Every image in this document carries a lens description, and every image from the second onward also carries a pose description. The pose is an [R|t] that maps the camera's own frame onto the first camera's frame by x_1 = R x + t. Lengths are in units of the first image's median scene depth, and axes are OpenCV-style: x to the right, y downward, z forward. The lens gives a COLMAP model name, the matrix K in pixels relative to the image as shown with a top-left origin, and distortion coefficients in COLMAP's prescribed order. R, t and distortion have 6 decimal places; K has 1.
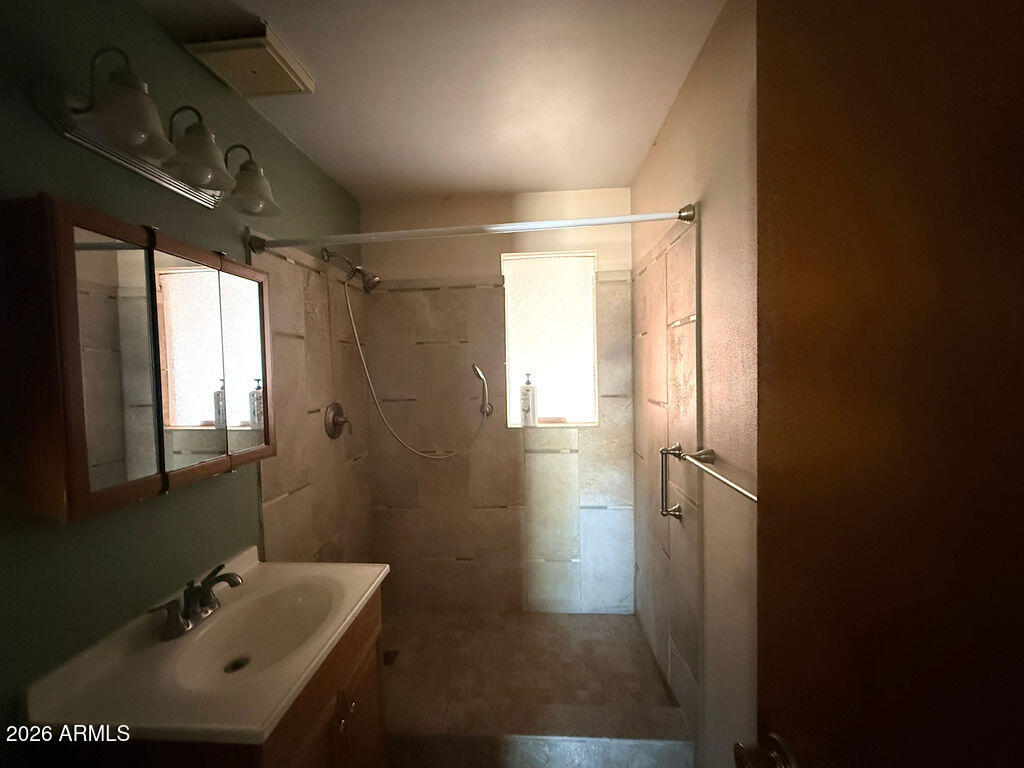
lens RADIAL K [[406.9, 0, 507.7], [0, 406.9, 385.8], [0, 0, 1]] dist [-0.000887, -0.000263]
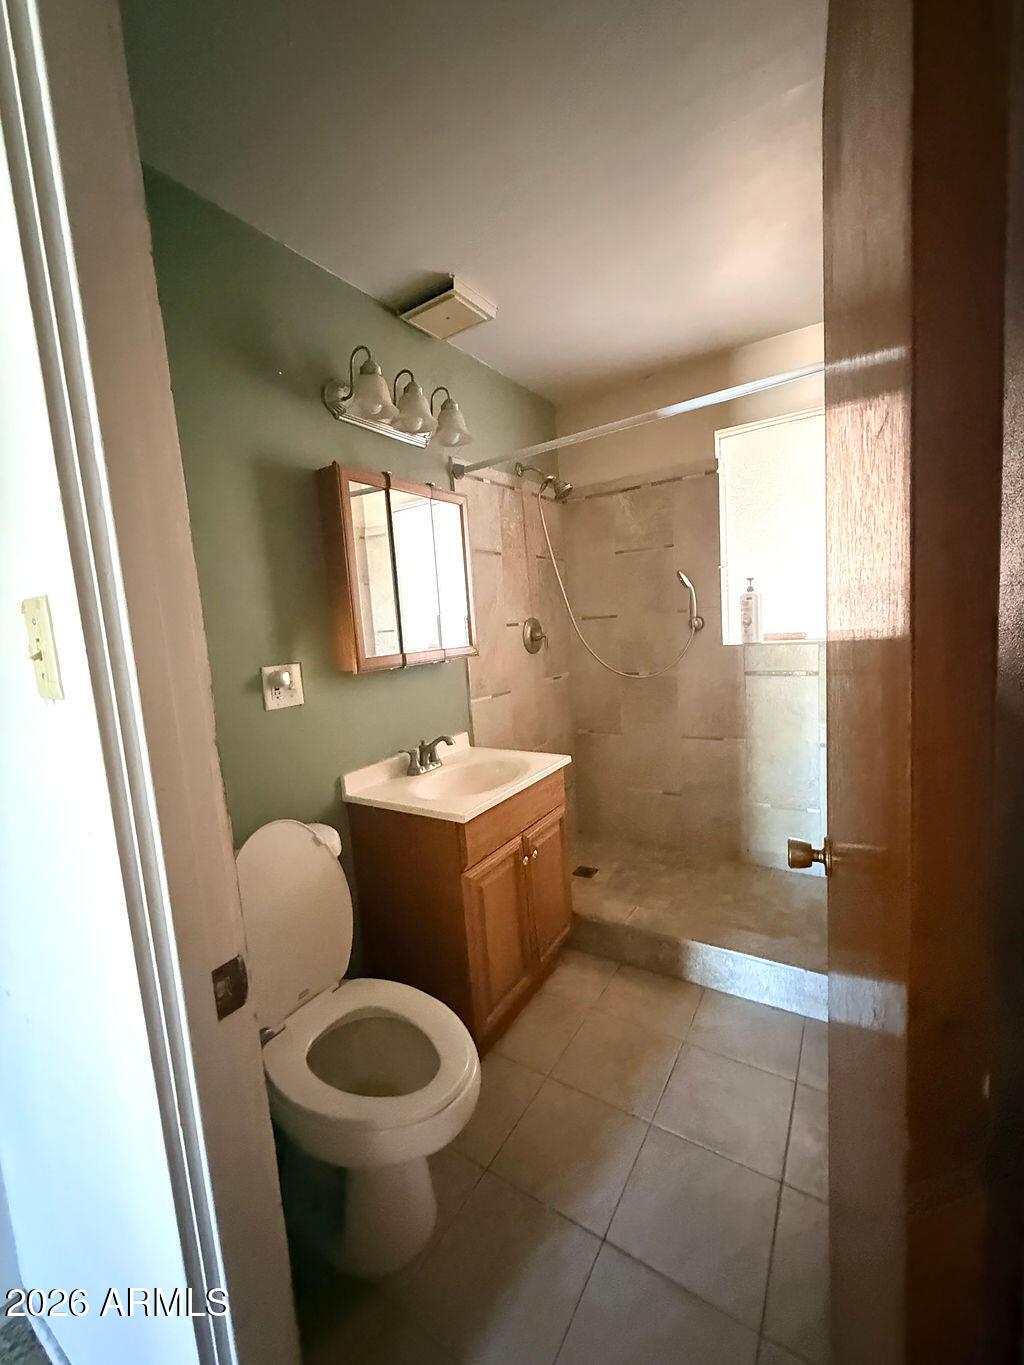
lens RADIAL K [[542.4, 0, 513.0], [0, 542.4, 679.1], [0, 0, 1]] dist [-0.000887, -0.000263]
pose [[0.879521, 0.015090, -0.475621, 0.212417], [0.029548, 0.995836, 0.086236, 0.089521], [0.474942, -0.089900, 0.875413, -0.261367]]
